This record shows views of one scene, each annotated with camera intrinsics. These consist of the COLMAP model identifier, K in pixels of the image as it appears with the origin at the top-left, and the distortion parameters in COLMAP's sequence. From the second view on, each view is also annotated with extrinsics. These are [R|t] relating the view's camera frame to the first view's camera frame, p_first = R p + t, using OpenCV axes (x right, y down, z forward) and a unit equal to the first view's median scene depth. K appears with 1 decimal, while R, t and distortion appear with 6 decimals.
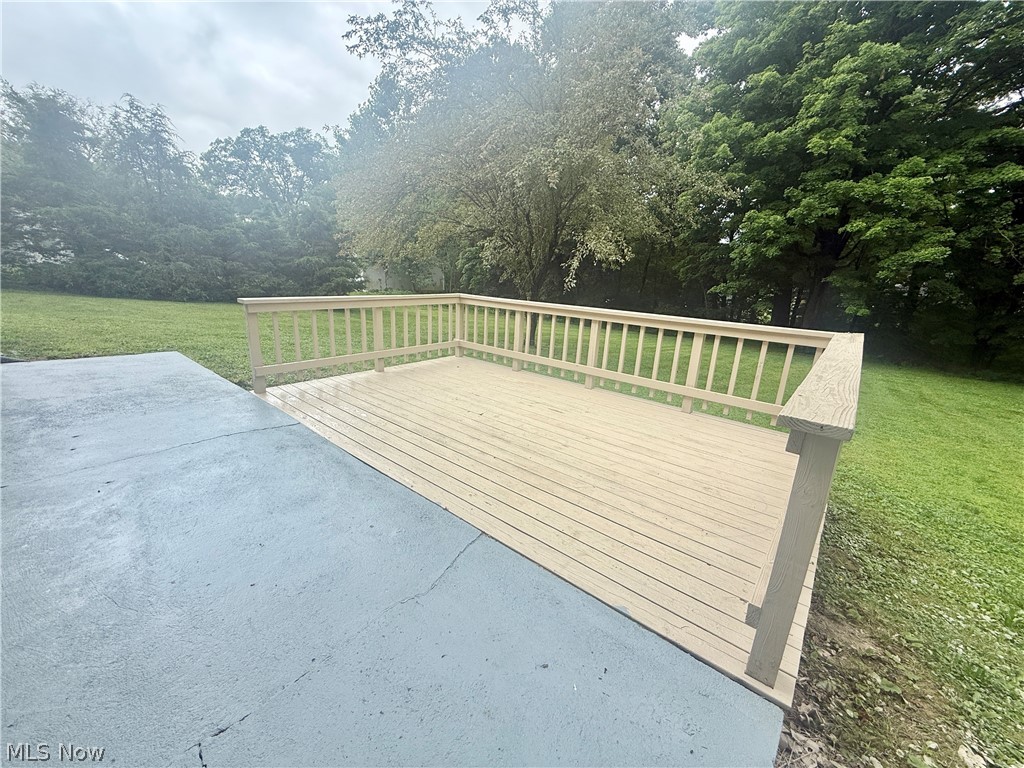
lens RADIAL K [[407.6, 0, 511.8], [0, 407.6, 385.3], [0, 0, 1]] dist [0.000291, 0.000019]
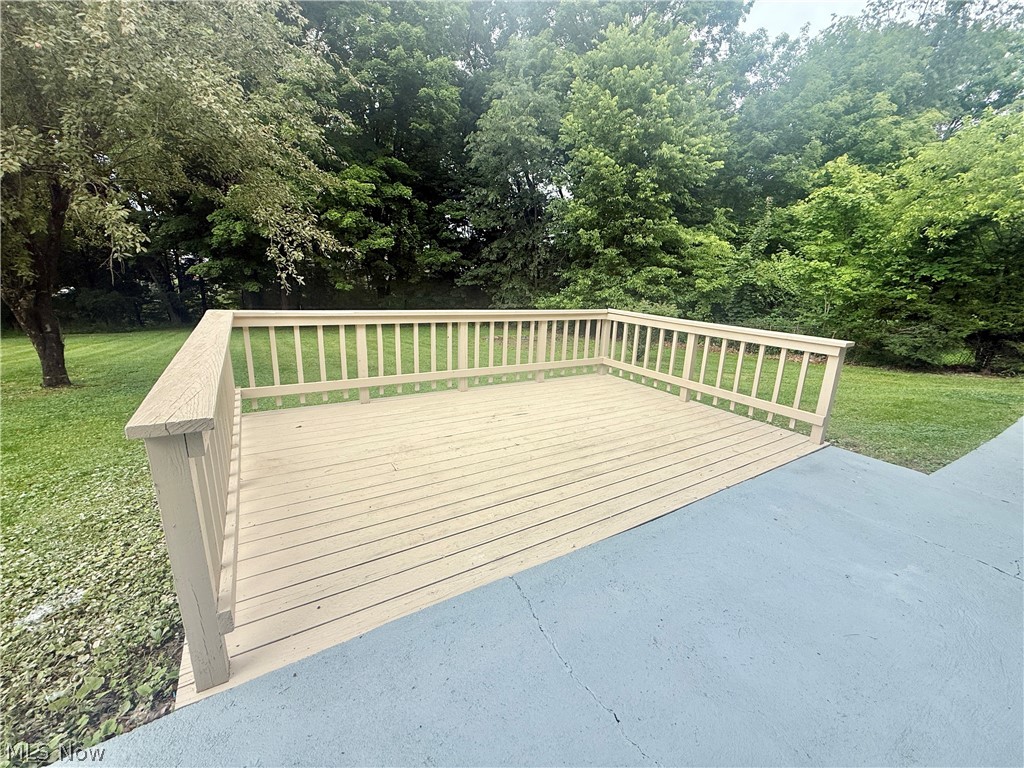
lens RADIAL K [[407.6, 0, 511.7], [0, 407.6, 382.5], [0, 0, 1]] dist [0.000291, 0.000019]
pose [[0.304145, -0.267201, 0.914385, -0.544179], [0.229314, 0.952168, 0.201968, -0.150835], [-0.924614, 0.148254, 0.350870, 0.445473]]
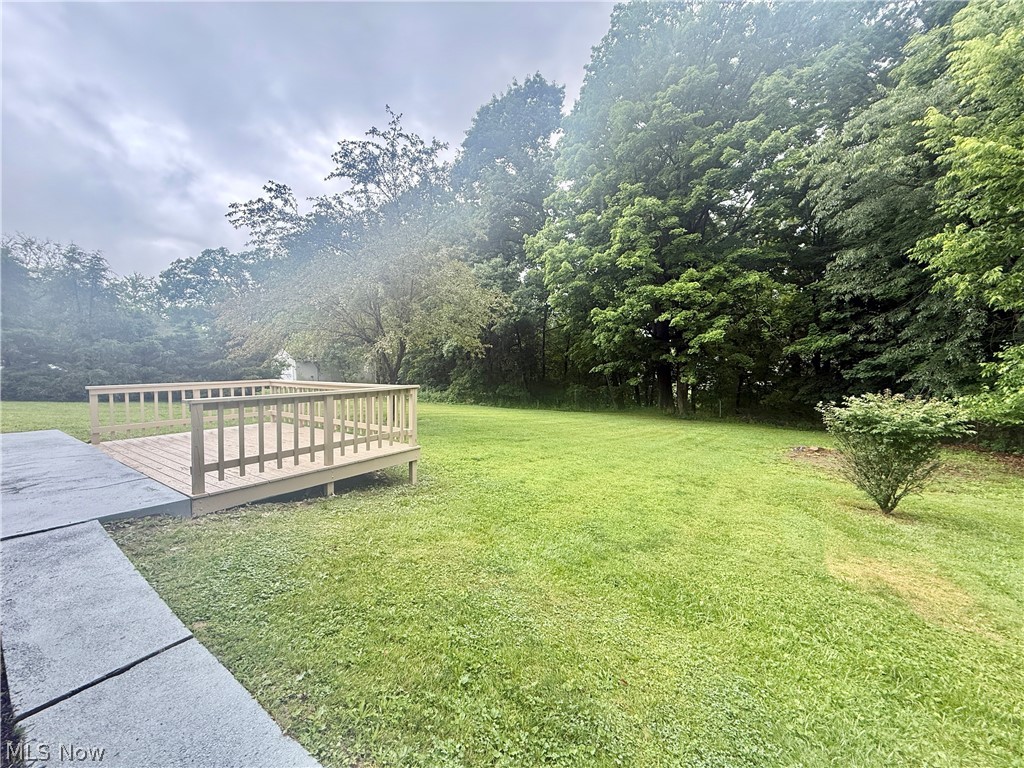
lens RADIAL K [[407.6, 0, 508.9], [0, 407.6, 383.6], [0, 0, 1]] dist [0.000291, 0.000019]
pose [[0.995363, -0.052900, 0.080343, 0.252361], [0.069296, 0.973609, -0.217449, 0.071440], [-0.066719, 0.222008, 0.972760, -0.204718]]
